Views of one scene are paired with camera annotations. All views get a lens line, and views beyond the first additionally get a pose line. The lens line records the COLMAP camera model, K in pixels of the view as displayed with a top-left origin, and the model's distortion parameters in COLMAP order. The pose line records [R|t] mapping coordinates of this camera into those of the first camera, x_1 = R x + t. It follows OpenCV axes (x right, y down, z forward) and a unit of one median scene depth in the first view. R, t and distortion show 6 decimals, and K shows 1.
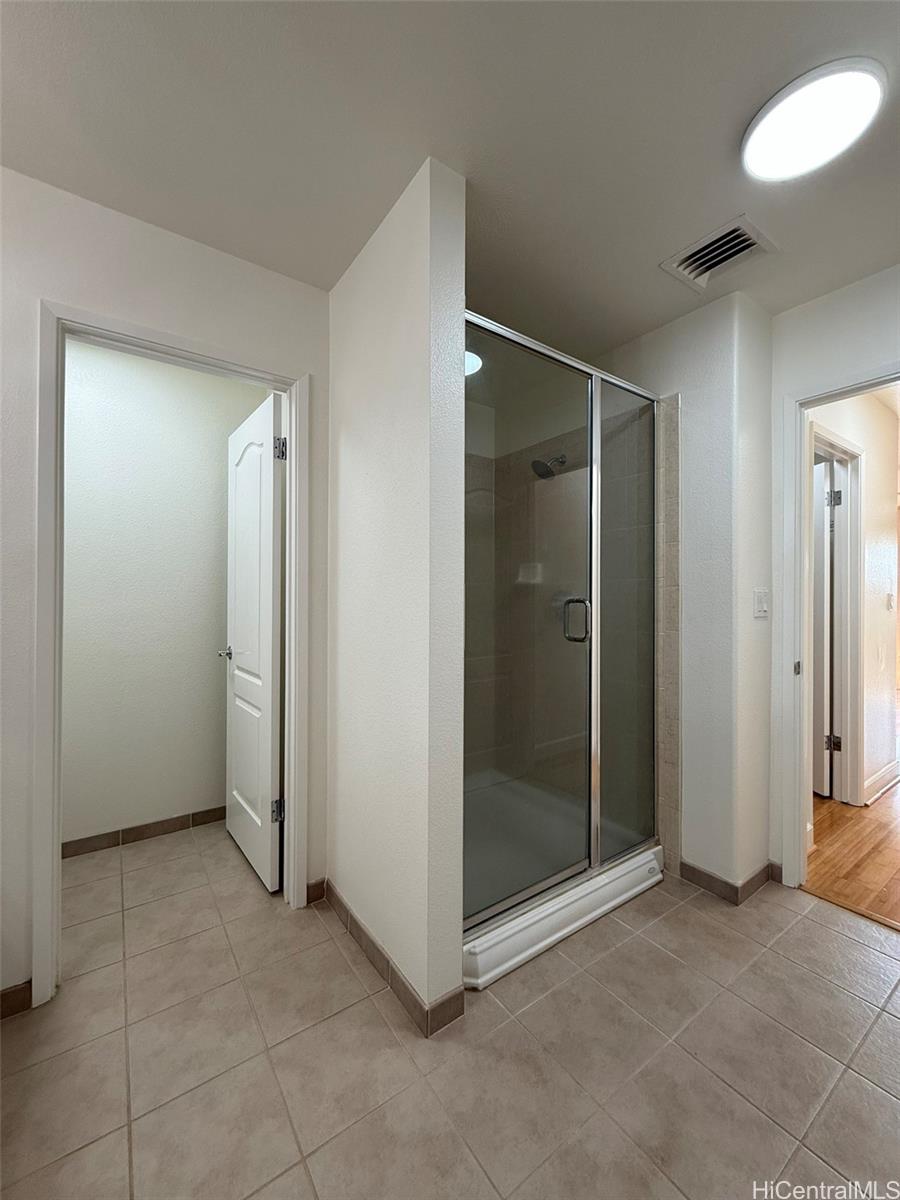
lens RADIAL K [[478.1, 0, 451.7], [0, 478.1, 595.3], [0, 0, 1]] dist [-0.001184, -0.000039]
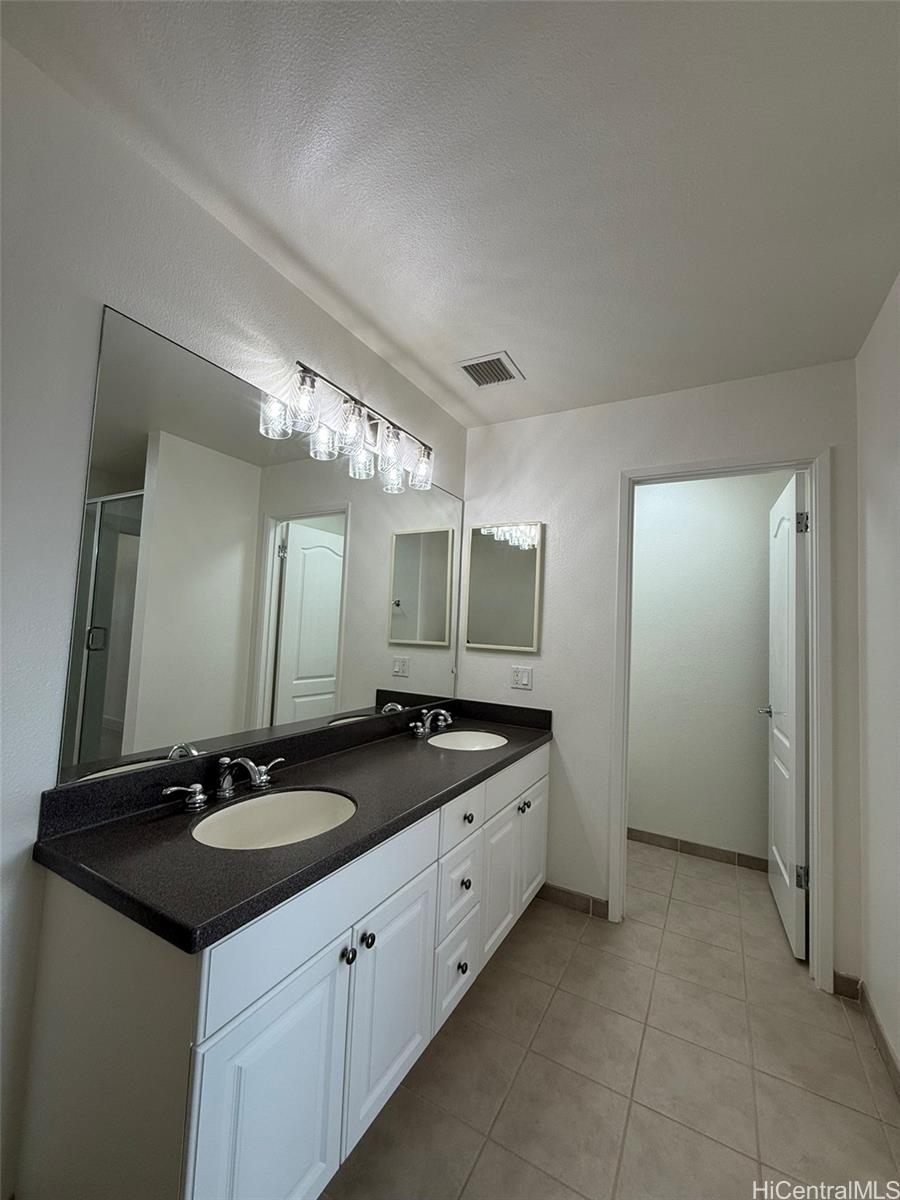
lens RADIAL K [[478.1, 0, 451.7], [0, 478.1, 595.3], [0, 0, 1]] dist [-0.001184, -0.000039]
pose [[0.430092, -0.045227, -0.901652, 0.255162], [-0.040673, 0.996759, -0.069399, -0.043754], [0.901868, 0.066521, 0.426859, -0.140171]]
